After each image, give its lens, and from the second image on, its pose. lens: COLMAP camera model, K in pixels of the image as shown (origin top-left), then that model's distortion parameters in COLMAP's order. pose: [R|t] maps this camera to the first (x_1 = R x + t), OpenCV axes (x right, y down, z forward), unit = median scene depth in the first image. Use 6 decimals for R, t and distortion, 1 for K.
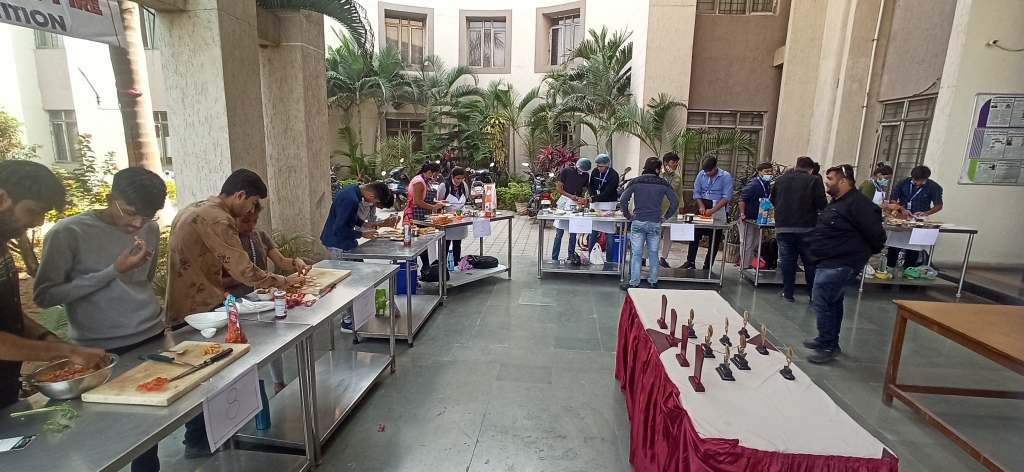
lens RADIAL K [[492.5, 0, 512.0], [0, 492.5, 236.0], [0, 0, 1]] dist [0.000707, 0.000182]
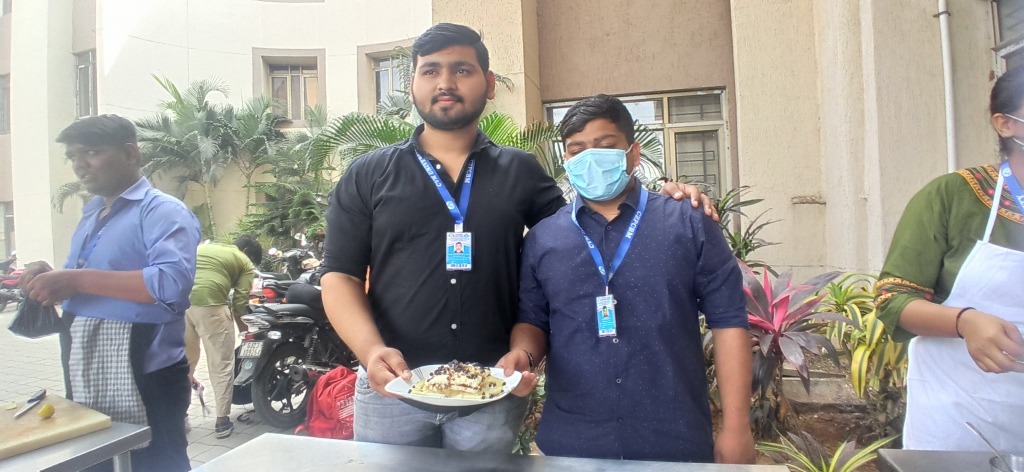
lens RADIAL K [[516.0, 0, 512.0], [0, 516.0, 236.0], [0, 0, 1]] dist [-0.002657, -0.000608]
pose [[0.992848, -0.070548, -0.096306, 0.200296], [0.054194, 0.985144, -0.162957, -0.024656], [0.106372, 0.156573, 0.981922, 0.291579]]
